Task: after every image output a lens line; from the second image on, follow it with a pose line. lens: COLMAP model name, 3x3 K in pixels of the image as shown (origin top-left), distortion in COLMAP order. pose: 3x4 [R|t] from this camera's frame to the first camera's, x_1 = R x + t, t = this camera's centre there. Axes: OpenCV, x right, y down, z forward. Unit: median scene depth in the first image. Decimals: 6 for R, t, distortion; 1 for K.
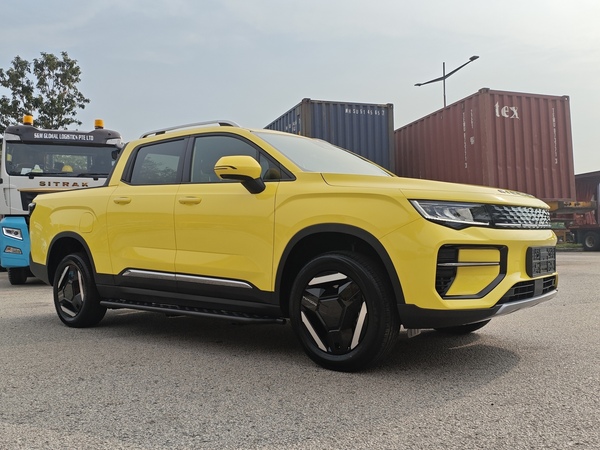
lens RADIAL K [[552.8, 0, 300.0], [0, 552.8, 225.0], [0, 0, 1]] dist [-0.000679, -0.001225]
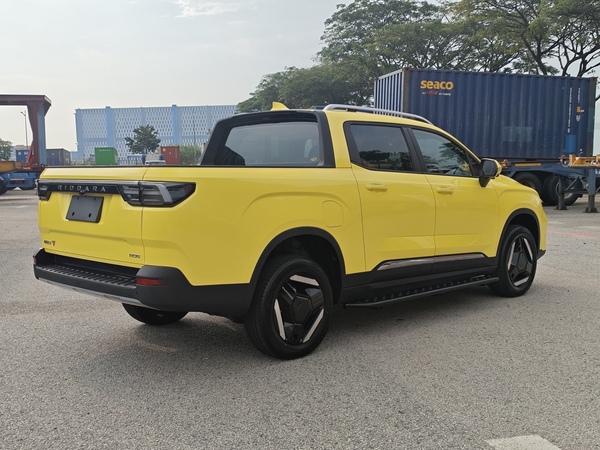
lens RADIAL K [[675.8, 0, 300.0], [0, 675.8, 225.0], [0, 0, 1]] dist [0.034459, 0.009496]
pose [[0.168119, -0.066129, 0.983546, -1.296361], [-0.013782, 0.997492, 0.069422, -0.053150], [-0.985670, -0.025227, 0.166786, 0.849441]]
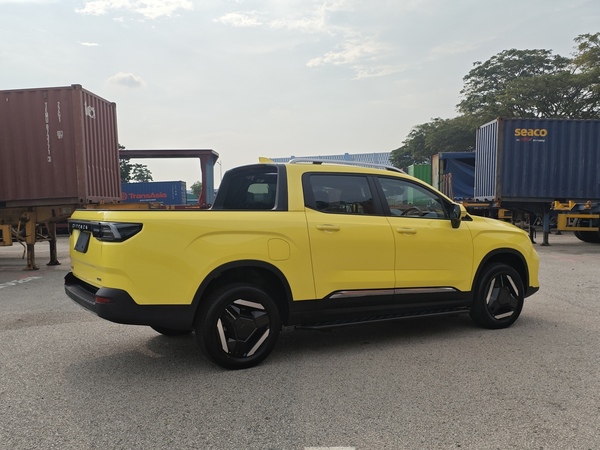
lens RADIAL K [[587.0, 0, 300.0], [0, 587.0, 225.0], [0, 0, 1]] dist [0.016156, -0.020610]
pose [[0.400287, -0.011385, 0.916319, -1.245433], [-0.019080, 0.999603, 0.020755, -0.065788], [-0.916191, -0.025791, 0.399910, 0.543121]]
